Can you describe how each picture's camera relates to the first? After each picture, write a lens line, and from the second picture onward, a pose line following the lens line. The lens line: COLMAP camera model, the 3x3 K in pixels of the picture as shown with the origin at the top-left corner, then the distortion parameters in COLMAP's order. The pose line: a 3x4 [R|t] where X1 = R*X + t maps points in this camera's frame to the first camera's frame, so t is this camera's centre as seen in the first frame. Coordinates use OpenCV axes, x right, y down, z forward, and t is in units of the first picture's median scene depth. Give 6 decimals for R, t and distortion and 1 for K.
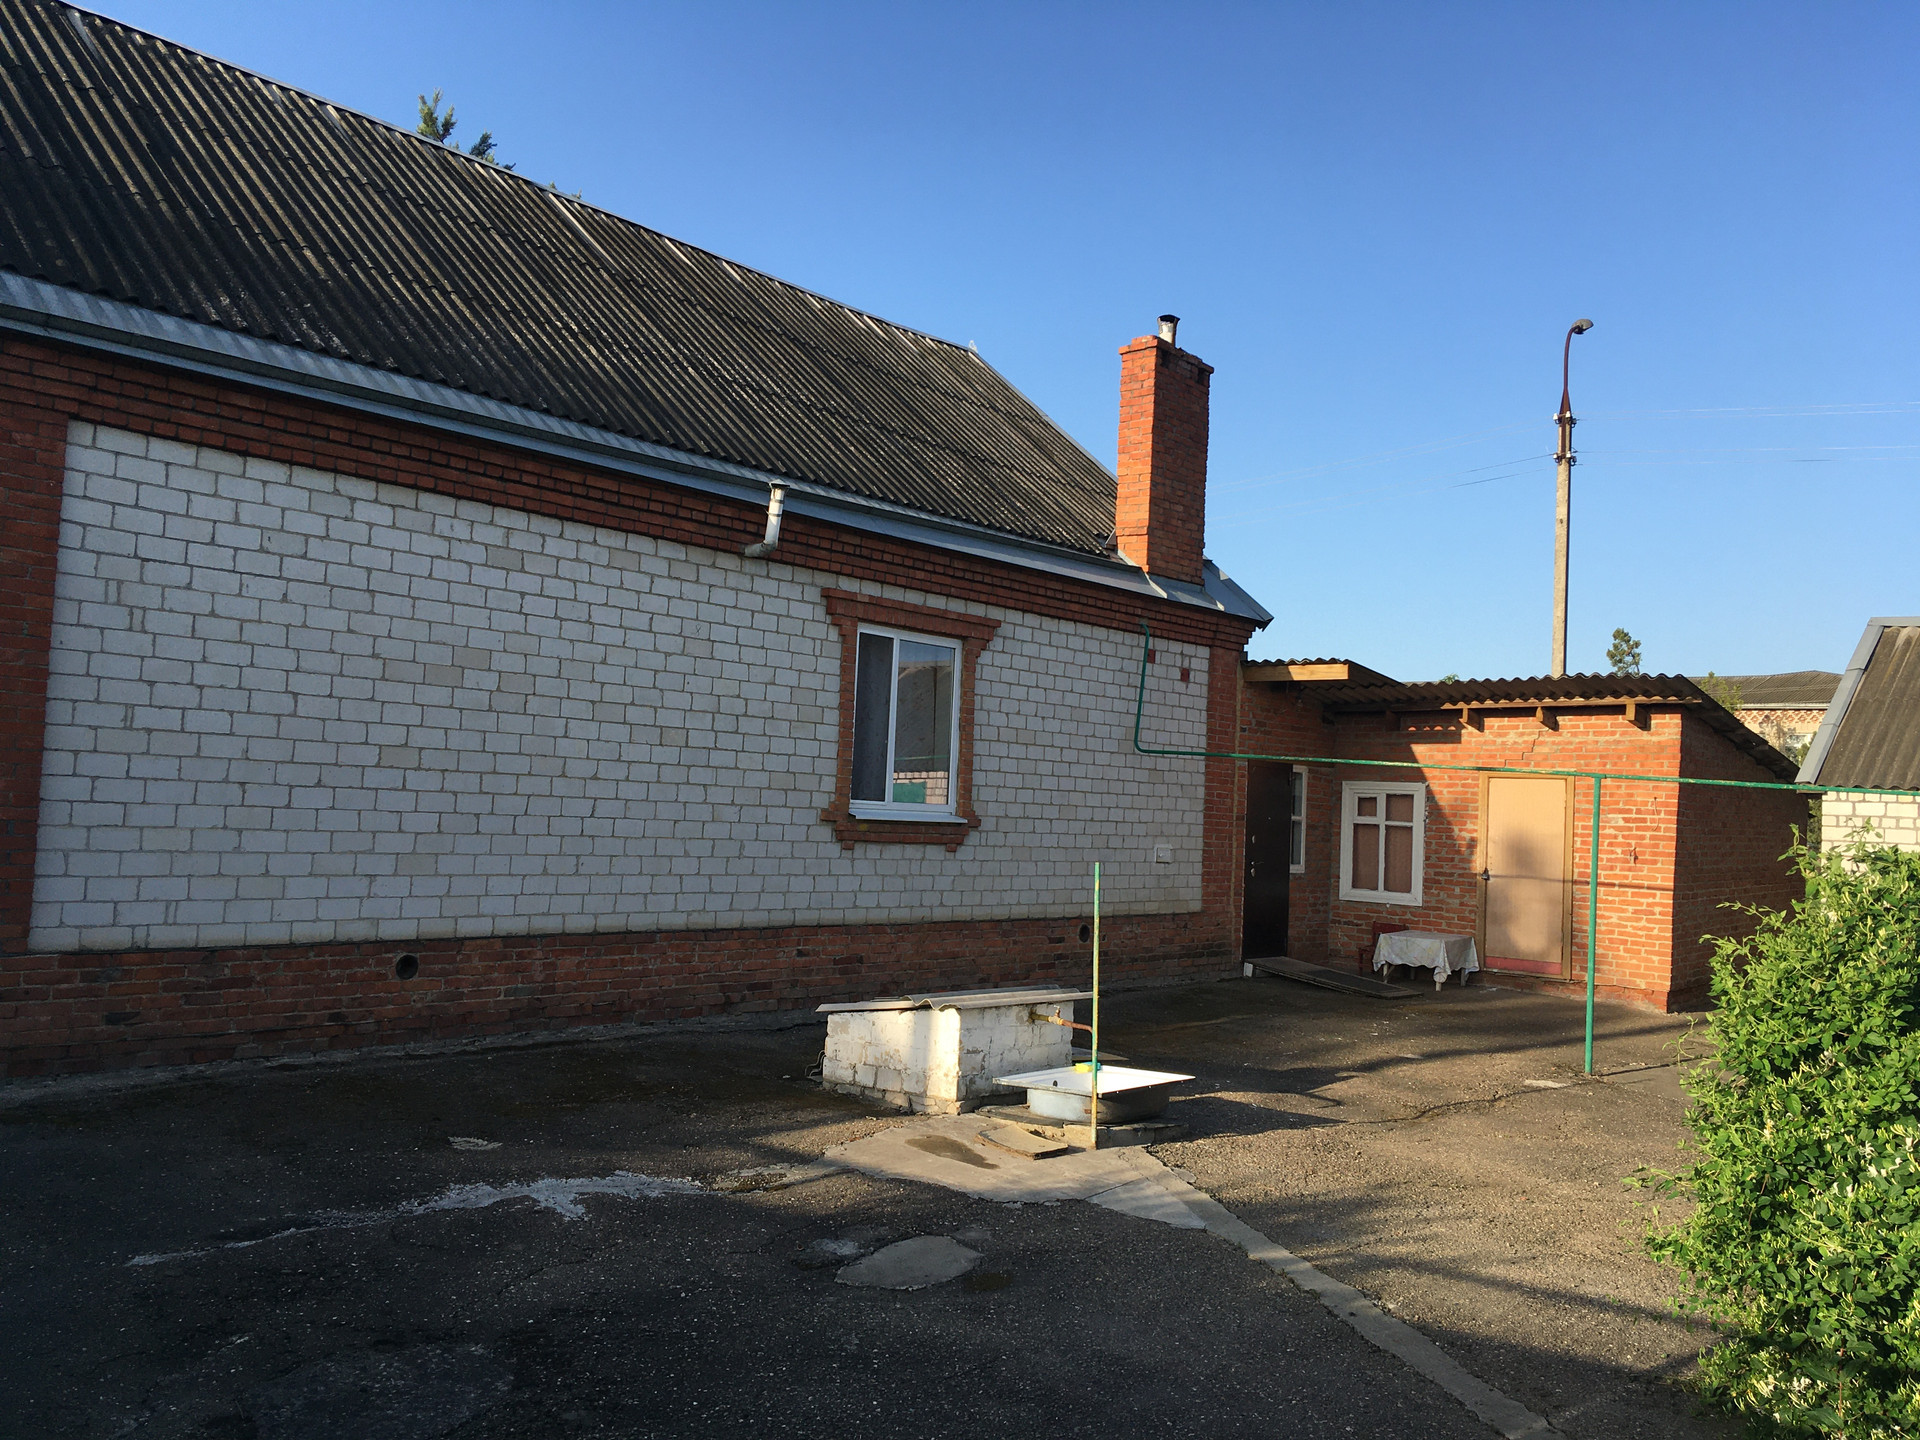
lens RADIAL K [[1615.7, 0, 960.0], [0, 1615.7, 720.0], [0, 0, 1]] dist [0.112240, -0.168059]
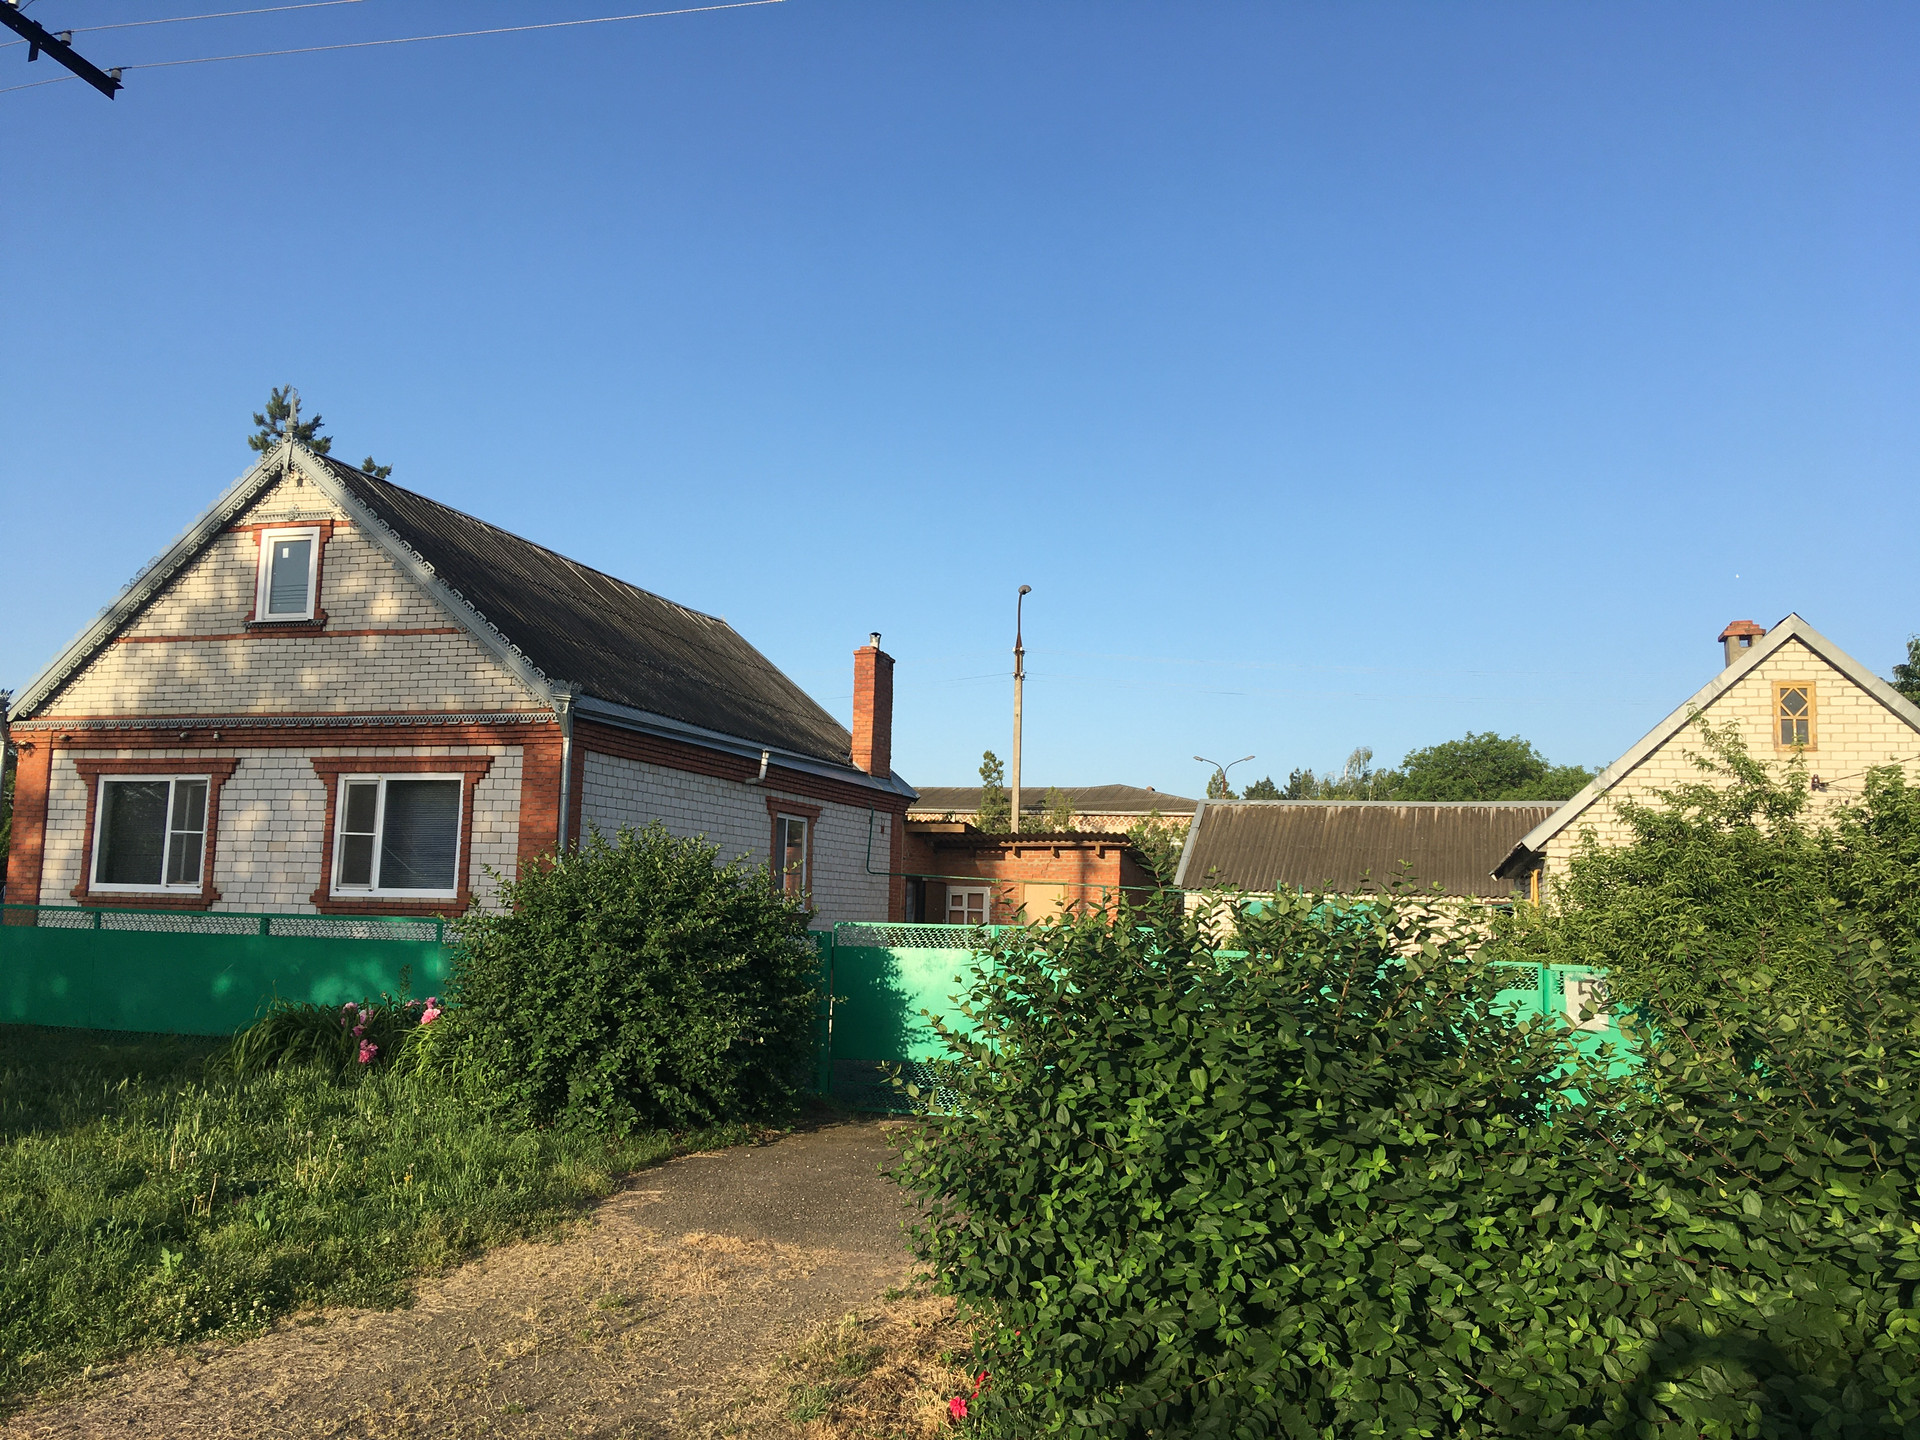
lens RADIAL K [[1615.7, 0, 960.0], [0, 1615.7, 720.0], [0, 0, 1]] dist [0.112240, -0.168059]
pose [[0.923152, 0.030312, 0.383238, -0.479764], [-0.009836, 0.998423, -0.055278, -0.051007], [-0.384309, 0.047261, 0.921994, -0.711256]]
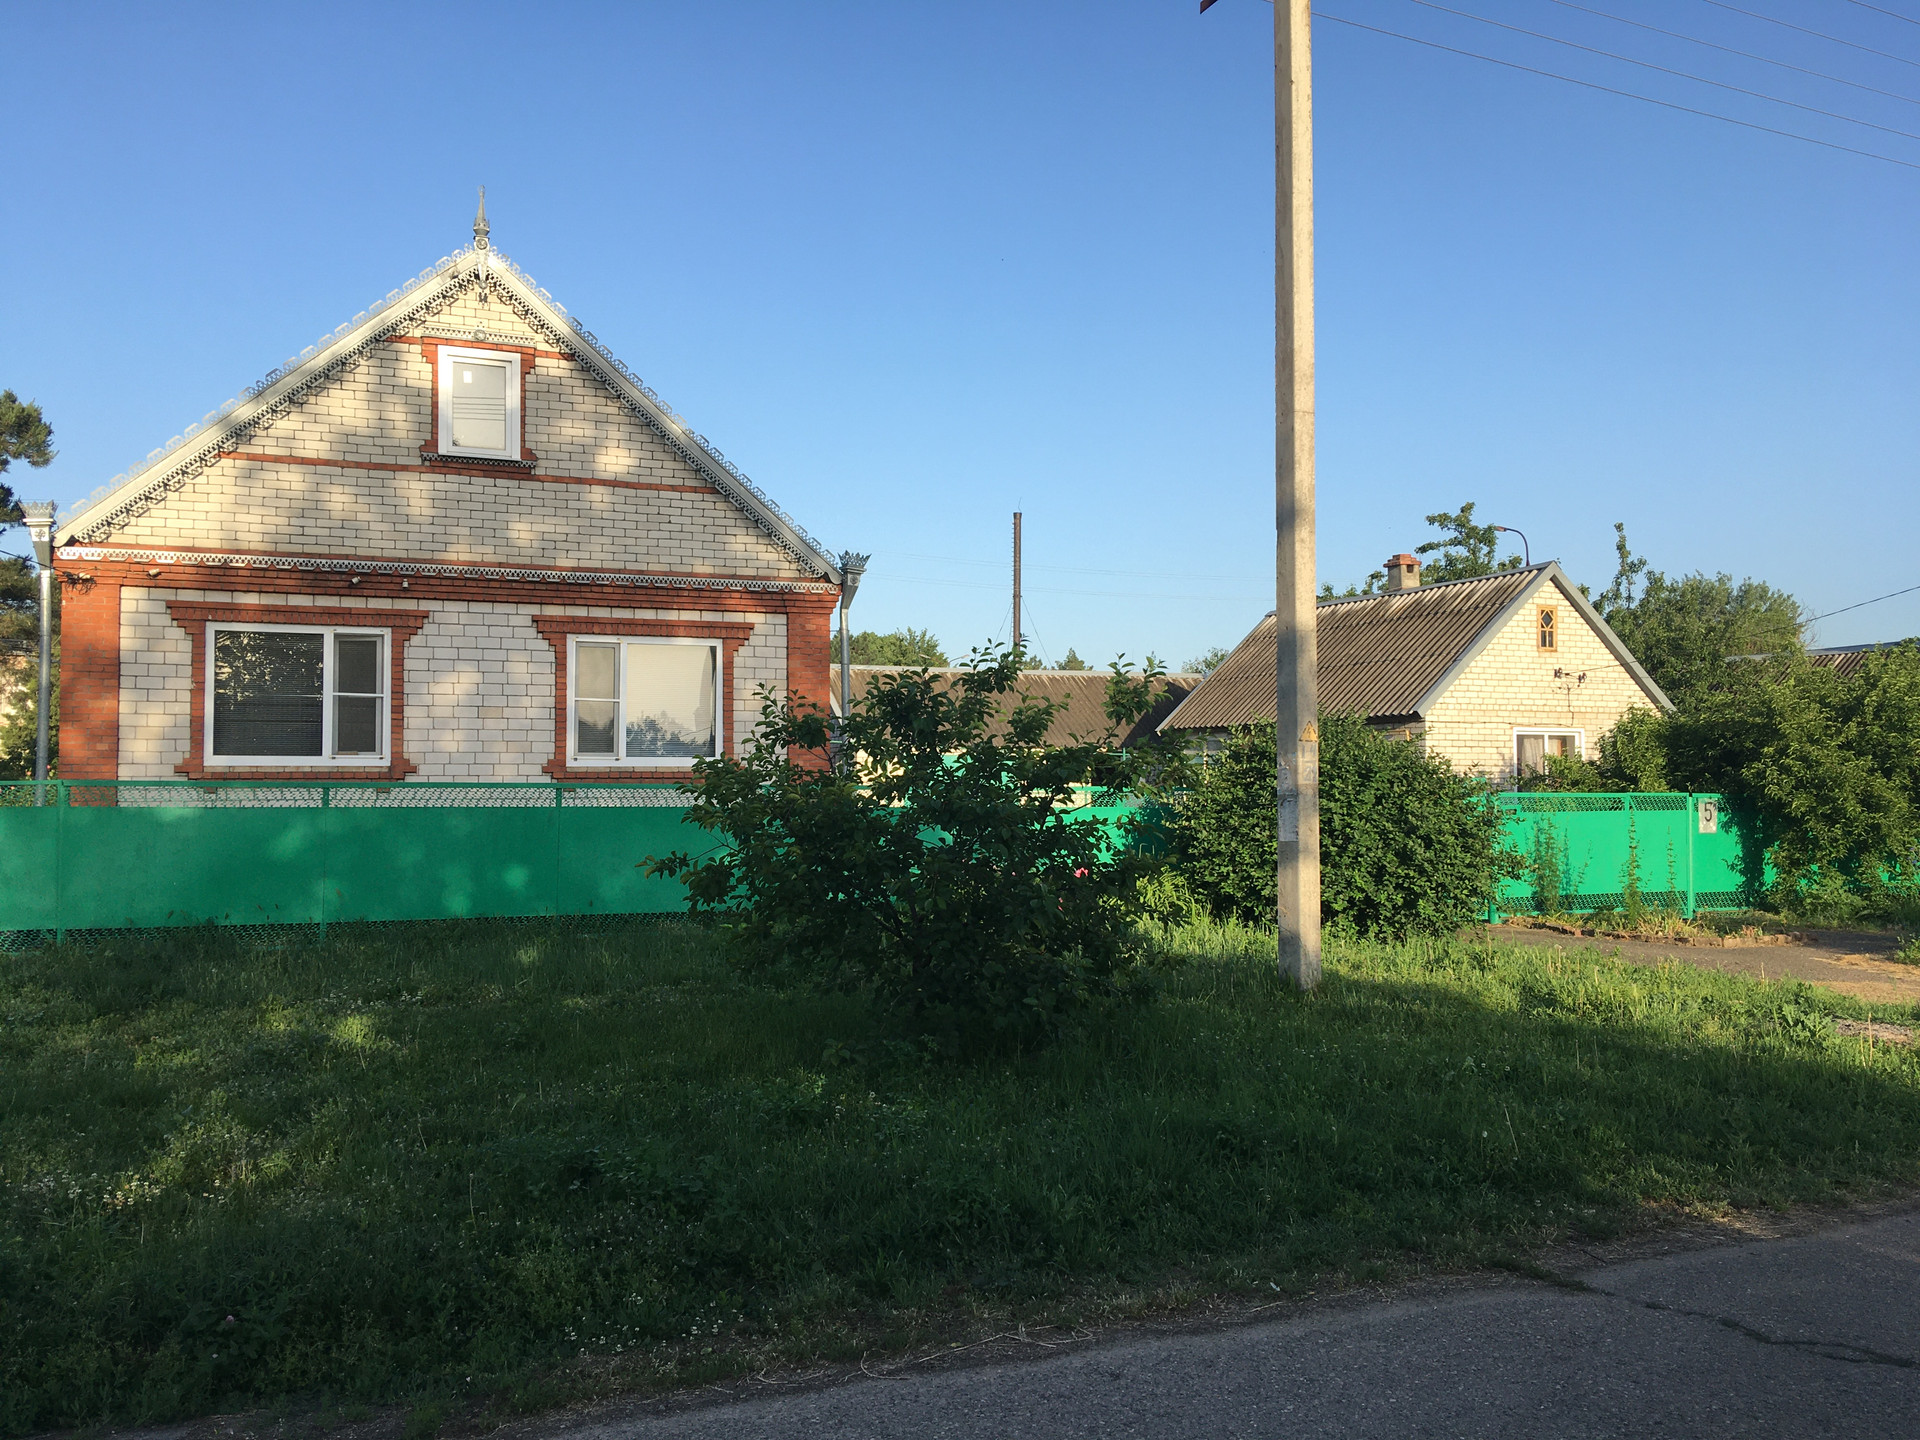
lens RADIAL K [[1615.7, 0, 960.0], [0, 1615.7, 720.0], [0, 0, 1]] dist [0.112240, -0.168059]
pose [[0.470087, -0.008490, 0.882579, -1.304867], [-0.029615, 0.999239, 0.025386, -0.051407], [-0.882123, -0.038071, 0.469478, -0.165292]]
